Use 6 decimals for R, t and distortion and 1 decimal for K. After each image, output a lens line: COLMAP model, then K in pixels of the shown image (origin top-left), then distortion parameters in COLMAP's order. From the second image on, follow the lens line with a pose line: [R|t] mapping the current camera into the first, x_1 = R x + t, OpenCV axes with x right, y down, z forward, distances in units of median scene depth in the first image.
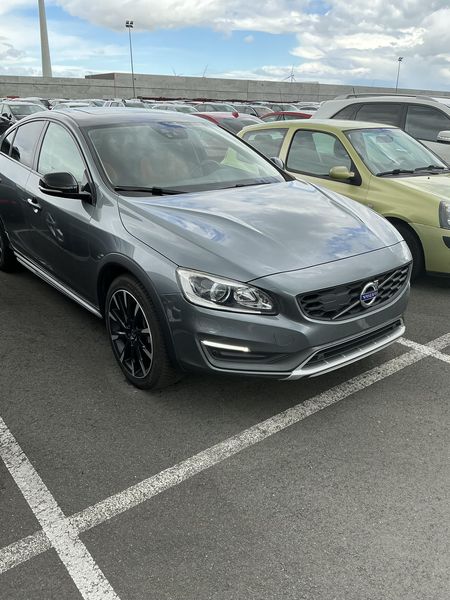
lens RADIAL K [[513.2, 0, 221.9], [0, 513.2, 297.9], [0, 0, 1]] dist [0.039745, -0.084310]
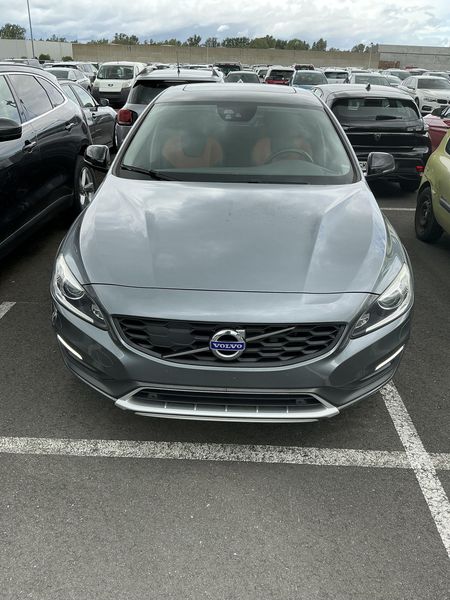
lens RADIAL K [[513.2, 0, 221.6], [0, 513.2, 299.7], [0, 0, 1]] dist [0.039745, -0.084310]
pose [[0.764818, 0.274313, -0.582928, 0.708813], [-0.244072, 0.960748, 0.131878, -0.169450], [0.596223, 0.041414, 0.801750, 0.387779]]
